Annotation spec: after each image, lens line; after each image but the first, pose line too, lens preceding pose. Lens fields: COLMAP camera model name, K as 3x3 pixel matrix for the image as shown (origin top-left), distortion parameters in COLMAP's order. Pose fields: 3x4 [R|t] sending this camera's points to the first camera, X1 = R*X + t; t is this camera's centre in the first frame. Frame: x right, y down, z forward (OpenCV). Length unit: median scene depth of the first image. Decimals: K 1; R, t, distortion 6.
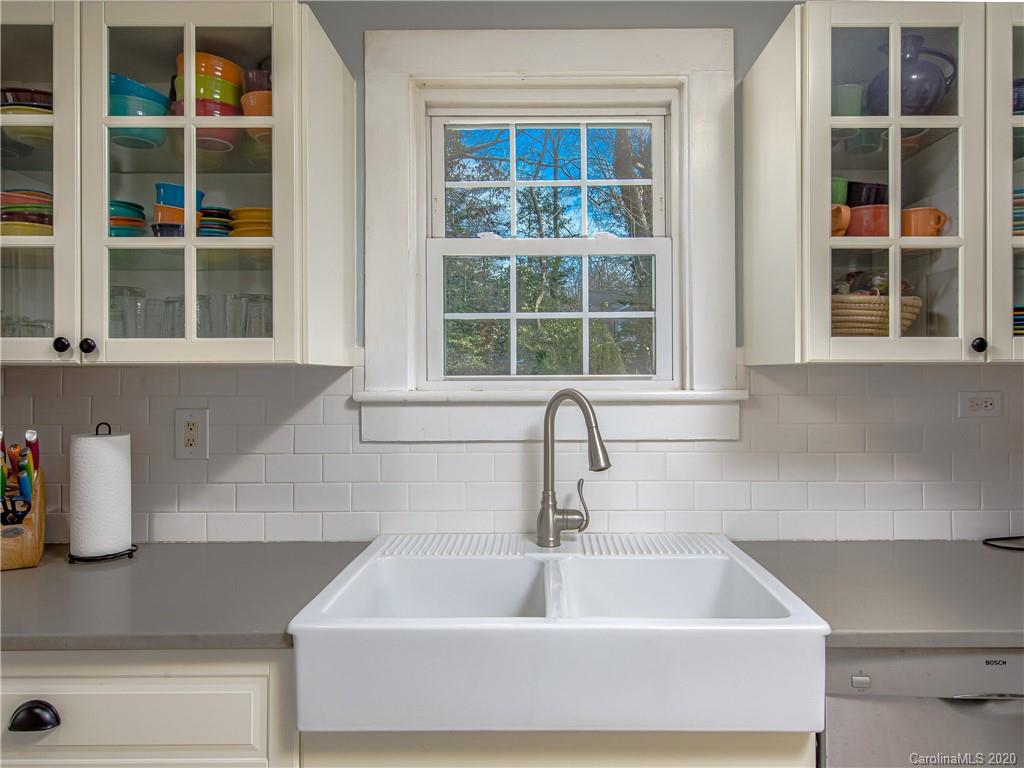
lens RADIAL K [[685.7, 0, 512.0], [0, 685.7, 384.0], [0, 0, 1]] dist [0.010271, 0.002838]
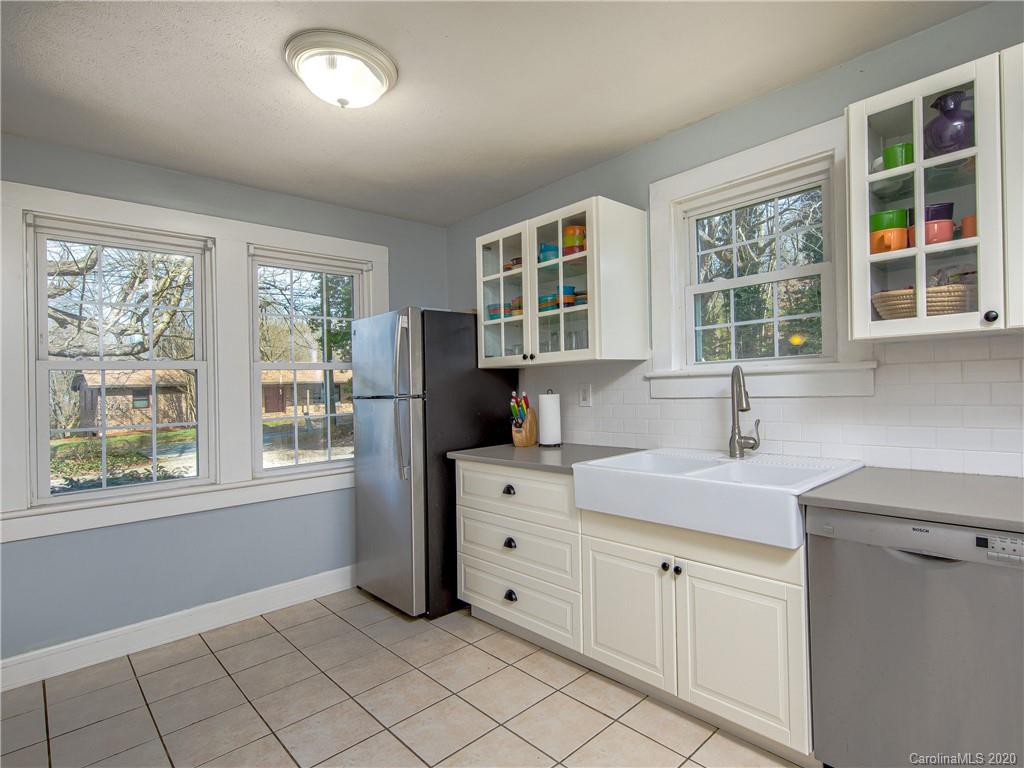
lens RADIAL K [[492.0, 0, 512.0], [0, 492.0, 384.0], [0, 0, 1]] dist [0.000190, -0.000083]
pose [[0.681116, -0.019038, -0.731928, 0.621258], [0.028822, 0.999584, 0.000822, 0.038059], [0.731608, -0.021655, 0.681382, -0.271299]]
